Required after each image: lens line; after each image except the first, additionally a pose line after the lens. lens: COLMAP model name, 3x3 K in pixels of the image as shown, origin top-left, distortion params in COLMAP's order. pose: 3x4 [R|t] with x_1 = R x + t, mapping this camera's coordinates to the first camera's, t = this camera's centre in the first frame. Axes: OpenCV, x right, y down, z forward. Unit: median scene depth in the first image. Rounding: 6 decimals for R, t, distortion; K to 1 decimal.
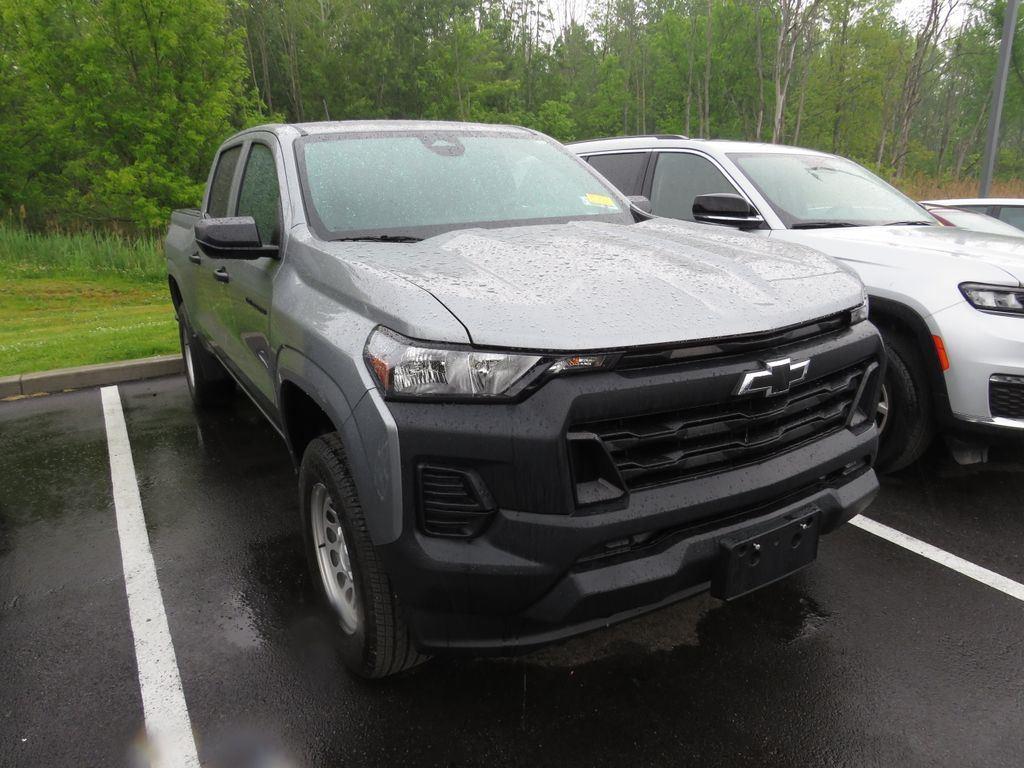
lens RADIAL K [[697.5, 0, 511.9], [0, 697.5, 476.1], [0, 0, 1]] dist [-0.034748, 0.006765]
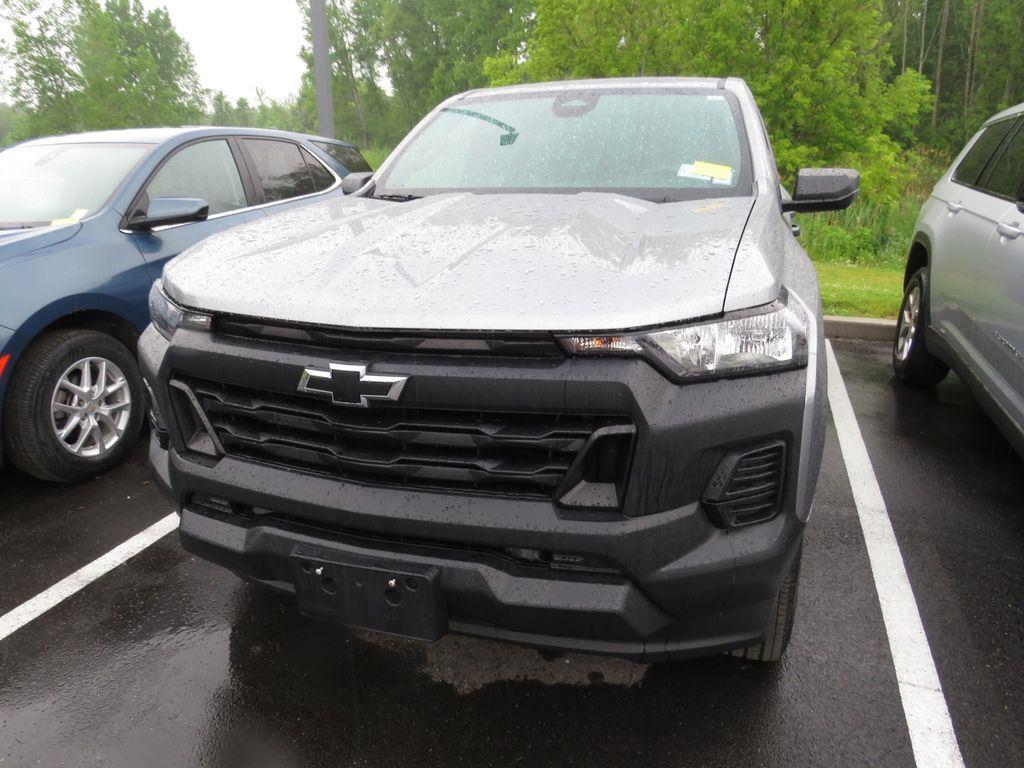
lens RADIAL K [[699.9, 0, 508.0], [0, 699.9, 471.2], [0, 0, 1]] dist [-0.033149, 0.008325]
pose [[0.646937, 0.328292, -0.688256, 0.623329], [-0.303349, 0.938886, 0.162703, -0.134157], [0.699608, 0.103523, 0.706988, 0.314031]]
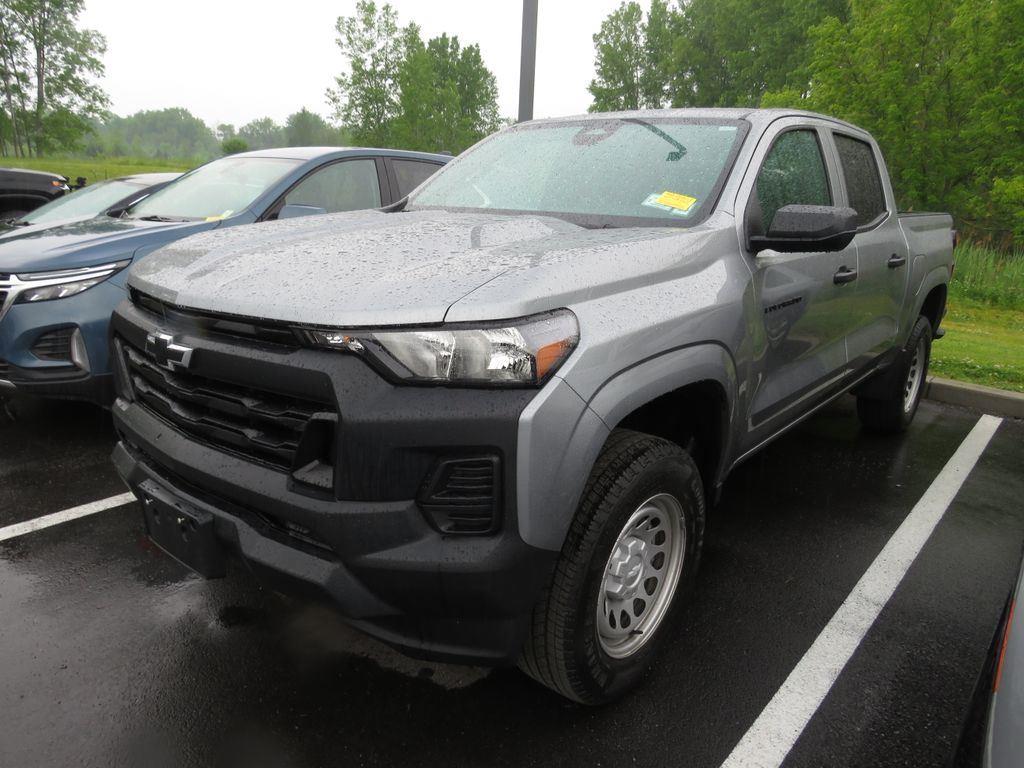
lens RADIAL K [[701.4, 0, 506.7], [0, 701.4, 473.1], [0, 0, 1]] dist [-0.030484, 0.010325]
pose [[0.320344, 0.390994, -0.862846, 0.833956], [-0.407213, 0.879234, 0.247237, -0.246102], [0.855311, 0.272161, 0.440875, 0.578569]]
